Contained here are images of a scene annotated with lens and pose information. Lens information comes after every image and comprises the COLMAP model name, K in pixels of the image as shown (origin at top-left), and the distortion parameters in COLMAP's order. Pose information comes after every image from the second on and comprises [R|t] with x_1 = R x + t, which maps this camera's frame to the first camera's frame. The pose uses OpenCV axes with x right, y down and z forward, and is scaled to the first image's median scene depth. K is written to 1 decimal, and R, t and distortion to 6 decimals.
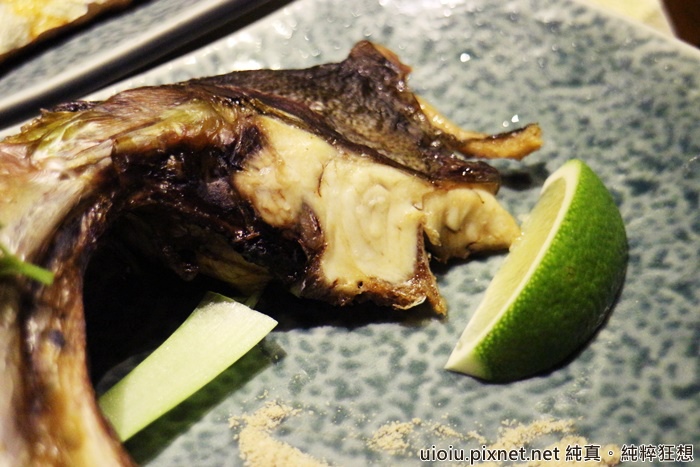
lens RADIAL K [[1472.0, 0, 350.0], [0, 1472.0, 233.5], [0, 0, 1]] dist [-0.019279, -0.145210]
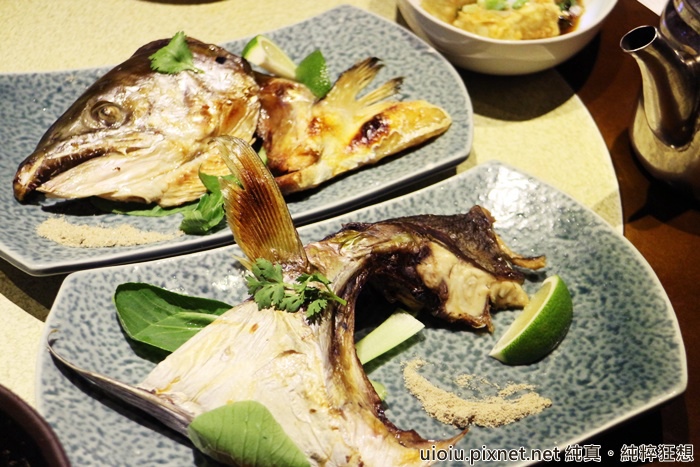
lens RADIAL K [[1051.2, 0, 350.0], [0, 1051.2, 233.5], [0, 0, 1]] dist [-0.018728, -0.019234]
pose [[0.984551, 0.153898, -0.083517, -0.048648], [-0.148511, 0.986617, 0.067316, -0.191921], [0.092759, -0.053873, 0.994230, -0.757916]]
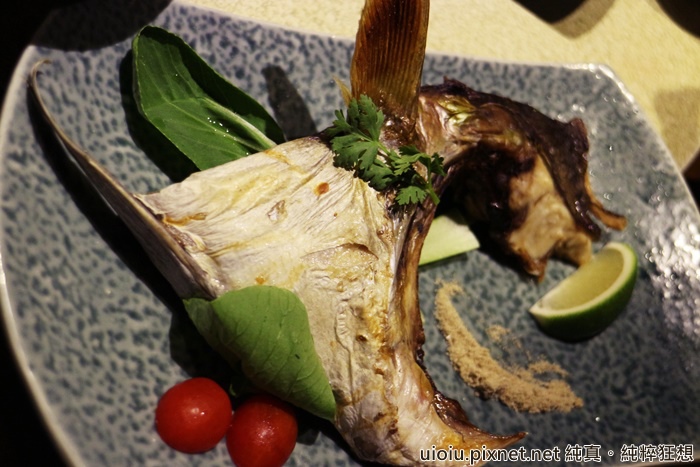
lens RADIAL K [[1029.7, 0, 350.0], [0, 1029.7, 233.5], [0, 0, 1]] dist [-0.053212, -0.062613]
pose [[0.790856, 0.545912, 0.276635, -0.559833], [-0.604595, 0.767027, 0.214790, -0.139201], [-0.094930, -0.337120, 0.936663, -0.244492]]
